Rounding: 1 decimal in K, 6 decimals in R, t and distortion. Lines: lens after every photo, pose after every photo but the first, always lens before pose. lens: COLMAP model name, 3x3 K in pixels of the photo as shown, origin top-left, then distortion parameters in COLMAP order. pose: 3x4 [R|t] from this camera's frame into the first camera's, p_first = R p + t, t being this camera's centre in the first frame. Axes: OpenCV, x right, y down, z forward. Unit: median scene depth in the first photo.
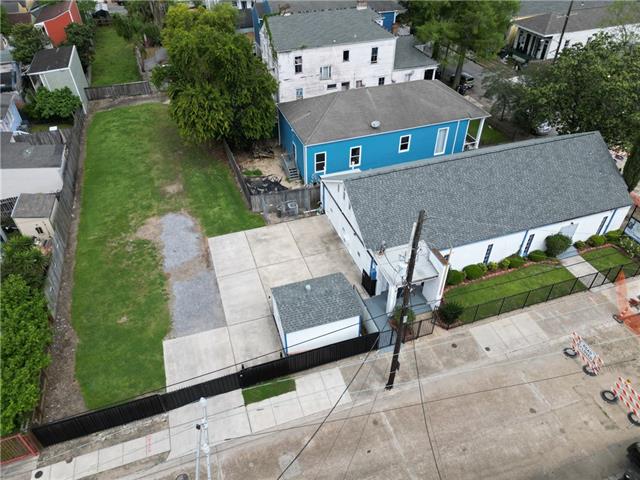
lens RADIAL K [[452.9, 0, 320.0], [0, 452.9, 240.0], [0, 0, 1]] dist [0.047096, -0.008380]
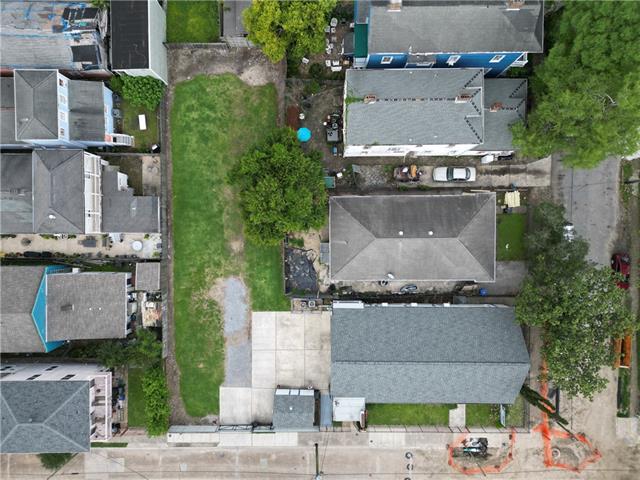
lens RADIAL K [[452.9, 0, 320.0], [0, 452.9, 240.0], [0, 0, 1]] dist [0.047096, -0.008380]
pose [[0.945754, 0.324835, 0.005649, -0.119072], [-0.201353, 0.572415, 0.794857, -1.457346], [0.254964, -0.752877, 0.606770, 0.306381]]
